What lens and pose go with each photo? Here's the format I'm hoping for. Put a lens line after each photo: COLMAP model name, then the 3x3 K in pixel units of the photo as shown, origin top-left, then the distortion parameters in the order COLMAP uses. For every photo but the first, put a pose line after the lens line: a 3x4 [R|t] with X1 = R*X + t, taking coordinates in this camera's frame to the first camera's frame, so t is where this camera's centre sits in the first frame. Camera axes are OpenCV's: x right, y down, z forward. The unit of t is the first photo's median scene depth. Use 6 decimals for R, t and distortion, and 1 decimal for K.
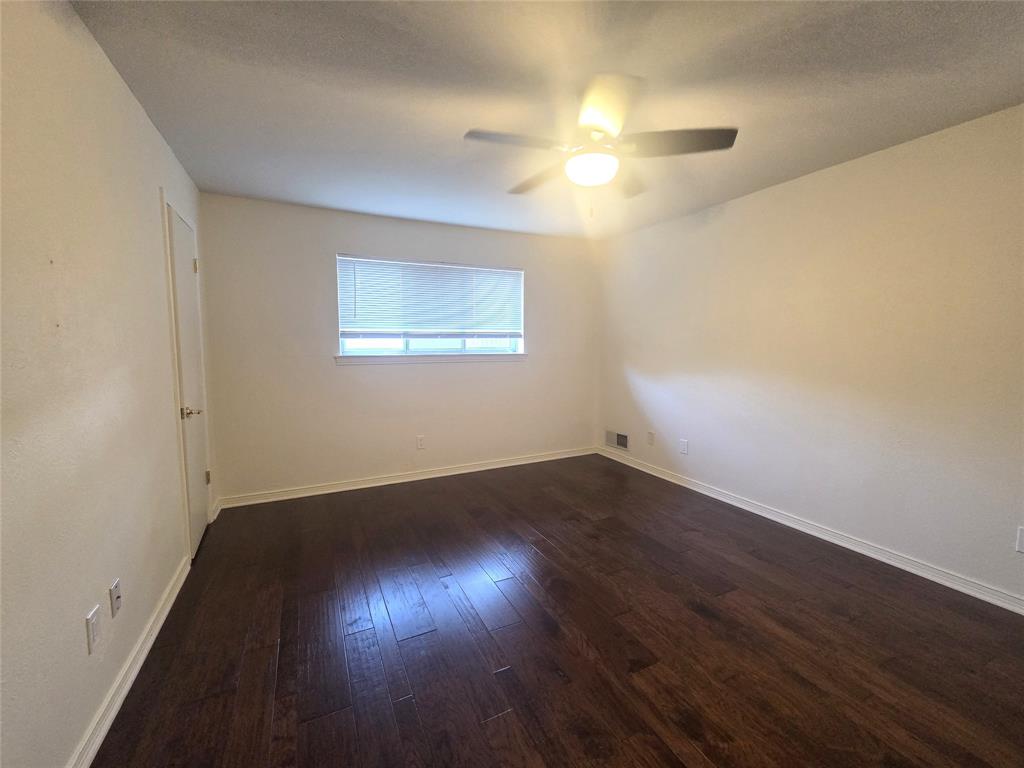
lens RADIAL K [[418.7, 0, 513.0], [0, 418.7, 388.1], [0, 0, 1]] dist [-0.005975, -0.000329]
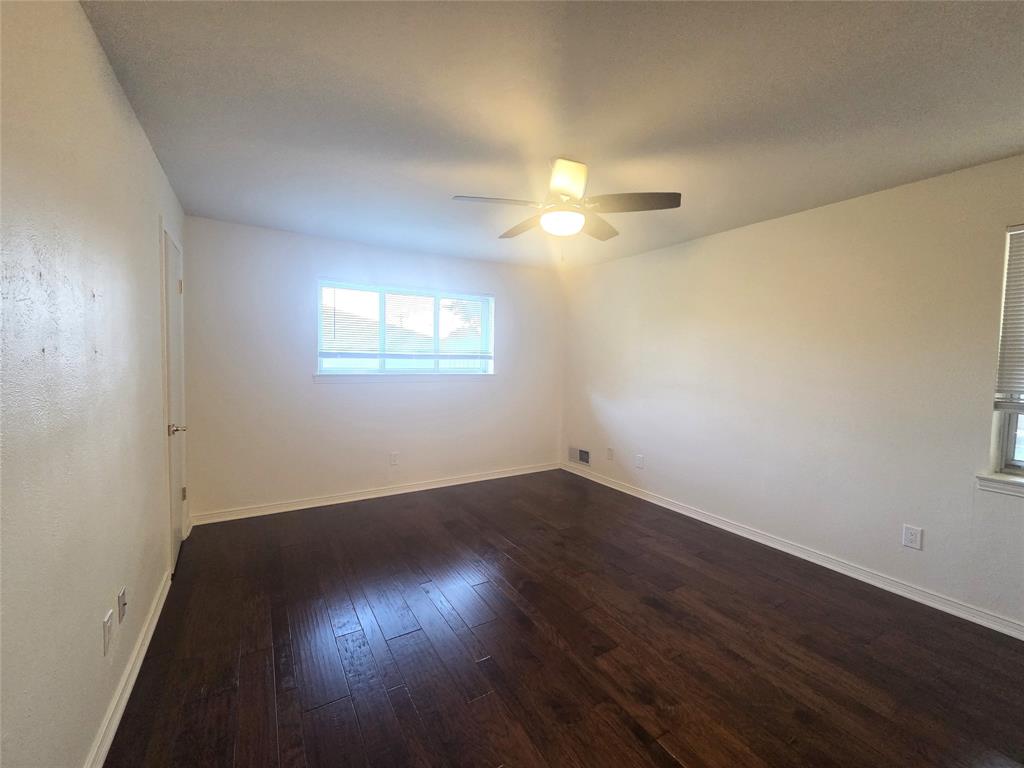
lens RADIAL K [[418.7, 0, 511.7], [0, 418.7, 383.8], [0, 0, 1]] dist [-0.005975, -0.000329]
pose [[0.996106, 0.012338, 0.087299, -0.045161], [-0.008043, 0.998748, -0.049383, -0.012439], [-0.087799, 0.048489, 0.994957, -0.131028]]
